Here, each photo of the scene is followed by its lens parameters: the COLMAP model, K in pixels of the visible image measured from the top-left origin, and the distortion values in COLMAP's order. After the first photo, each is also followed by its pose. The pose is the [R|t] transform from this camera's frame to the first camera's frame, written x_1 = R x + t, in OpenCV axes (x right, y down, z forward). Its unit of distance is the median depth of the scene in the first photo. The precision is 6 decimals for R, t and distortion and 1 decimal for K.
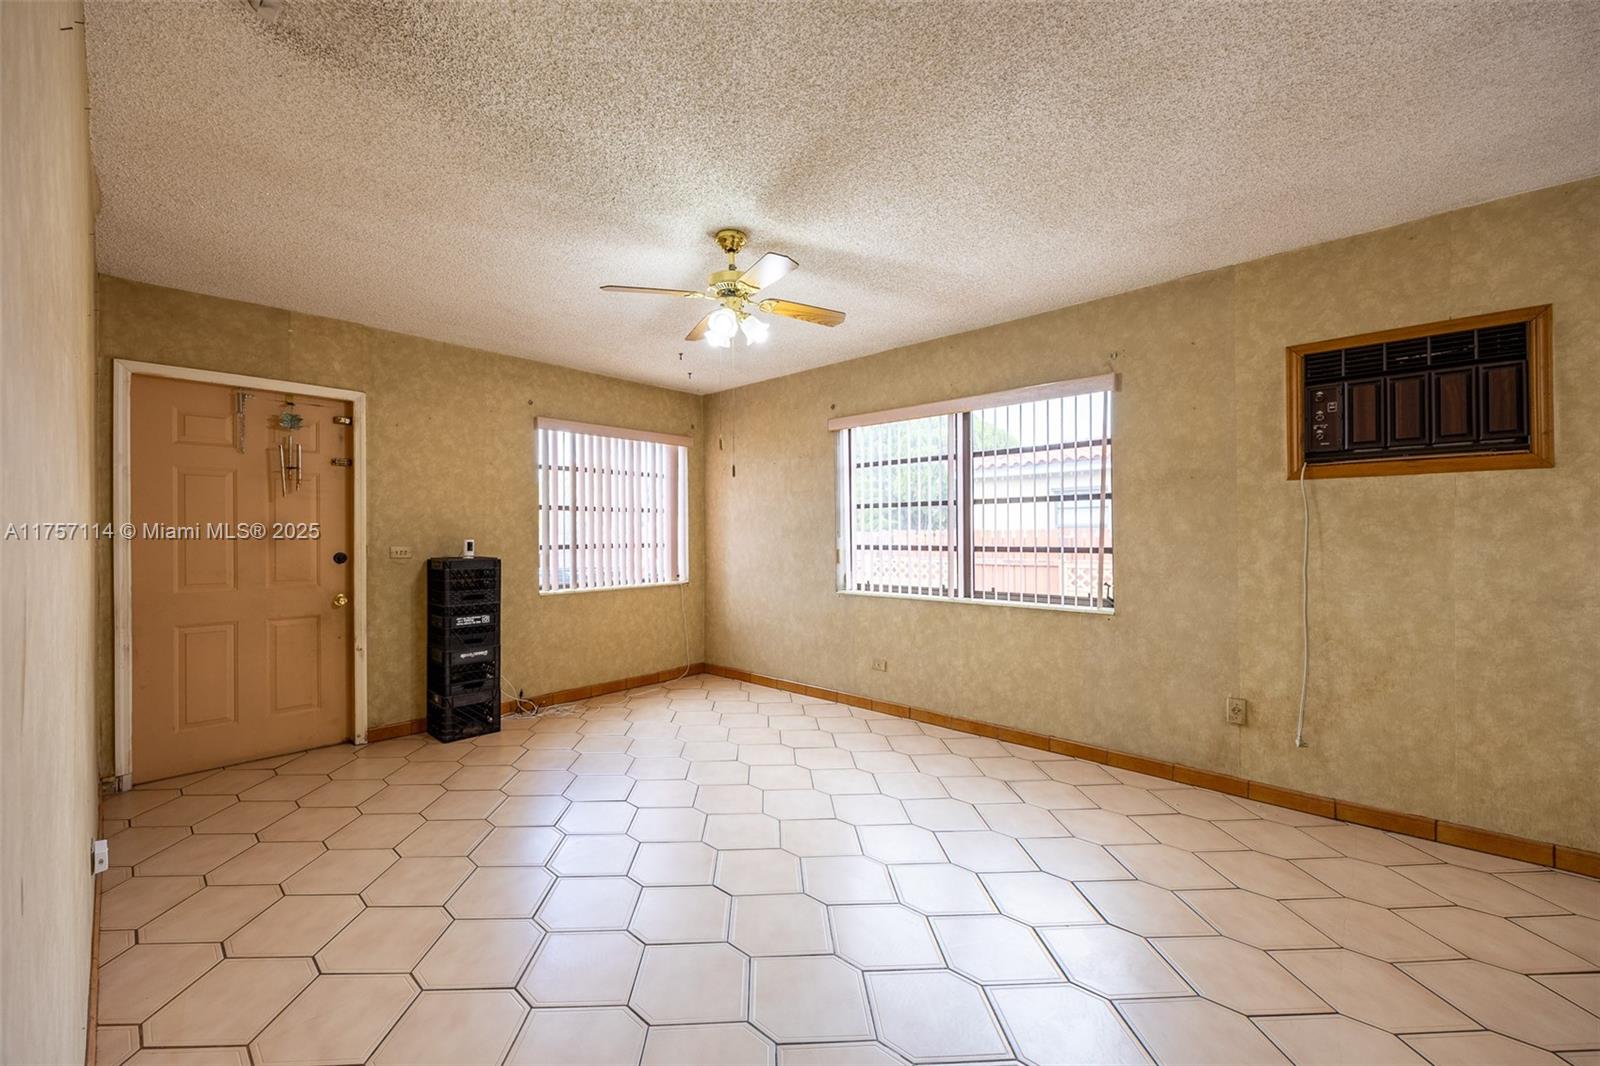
lens RADIAL K [[625.5, 0, 794.4], [0, 625.5, 533.5], [0, 0, 1]] dist [-0.002621, -0.000324]
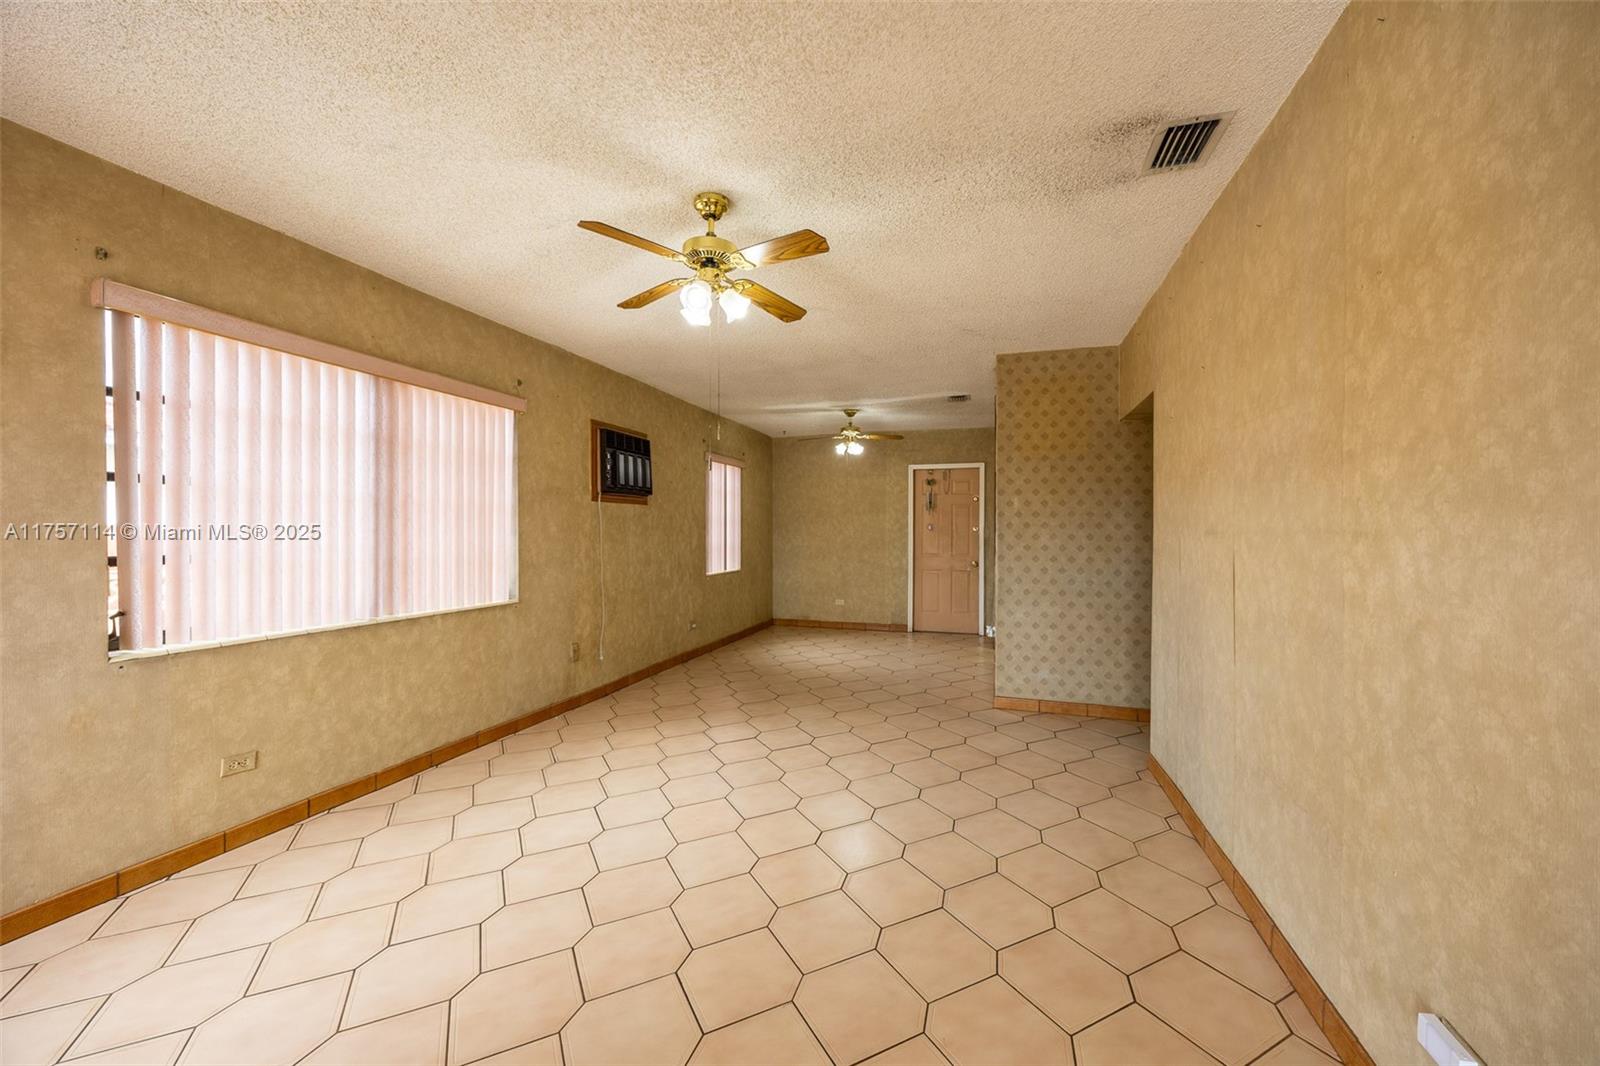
lens RADIAL K [[625.5, 0, 794.4], [0, 625.5, 533.5], [0, 0, 1]] dist [-0.002621, -0.000324]
pose [[-0.417127, 0.000695, 0.908848, -0.695381], [0.000507, 1.000000, -0.000532, 0.001088], [-0.908848, 0.000239, -0.417127, 0.912522]]
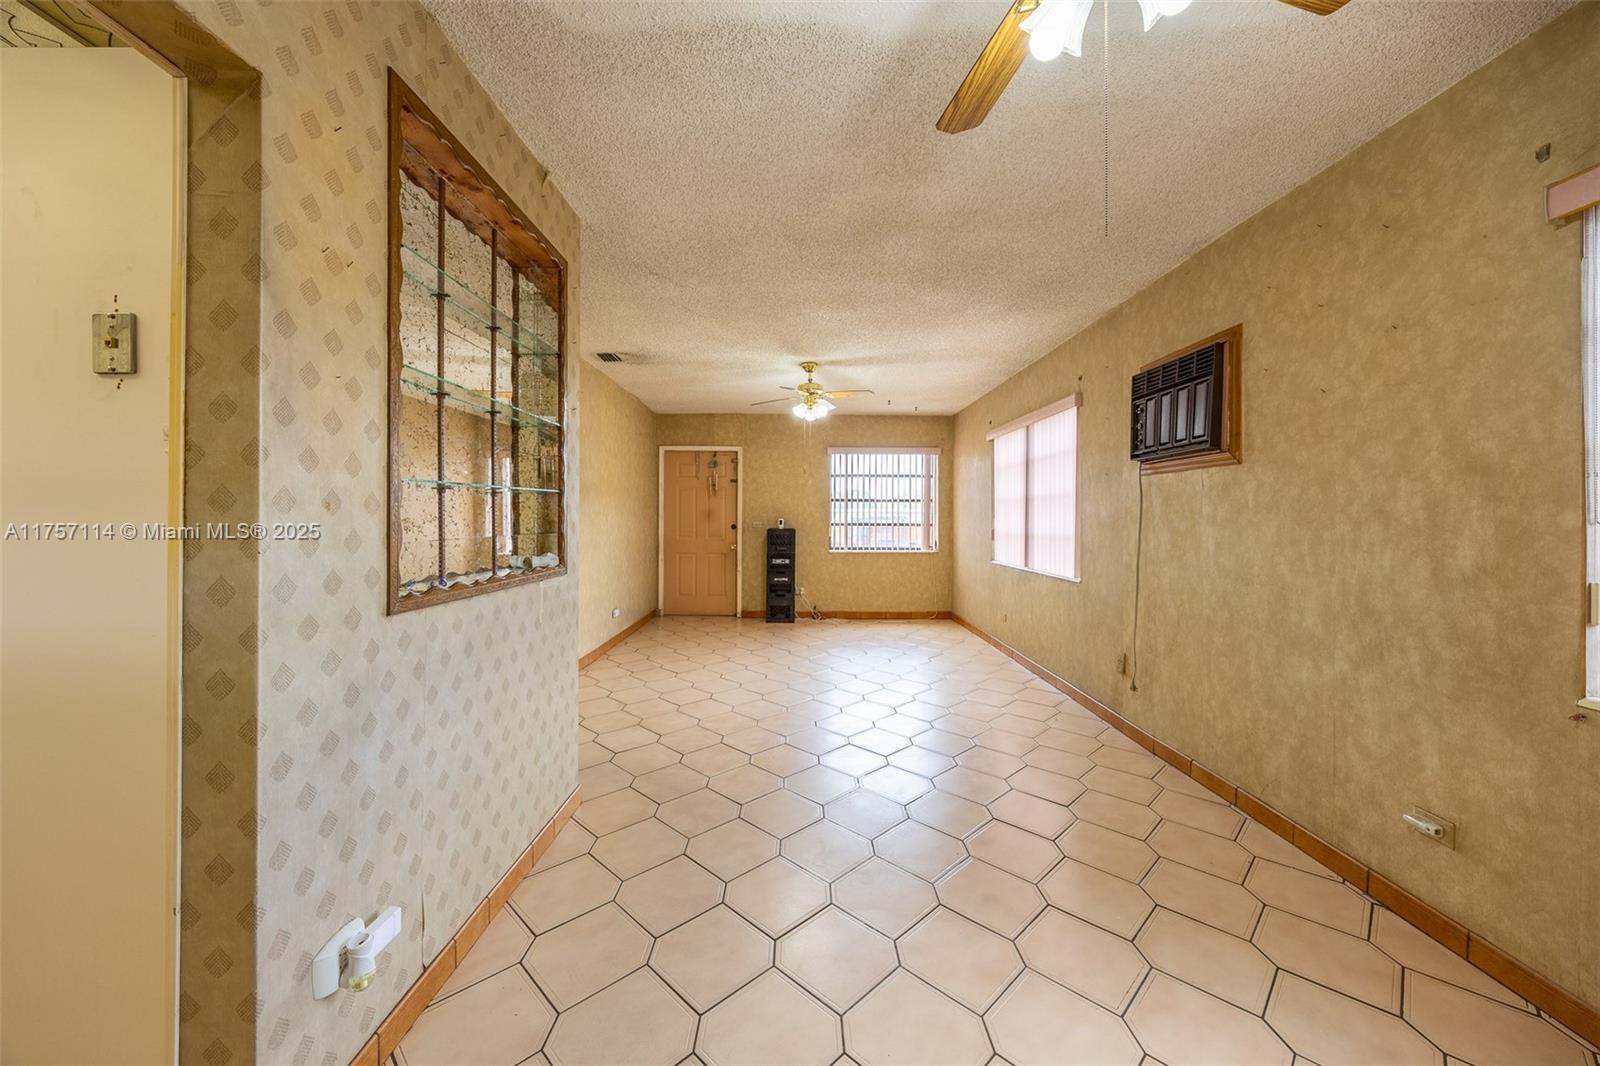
lens RADIAL K [[626.0, 0, 803.8], [0, 626.0, 516.8], [0, 0, 1]] dist [-0.000737, -0.000059]
pose [[0.680760, 0.007949, -0.732464, 0.960939], [-0.008925, 0.999957, 0.002557, -0.001525], [0.732452, 0.004796, 0.680801, -0.250576]]
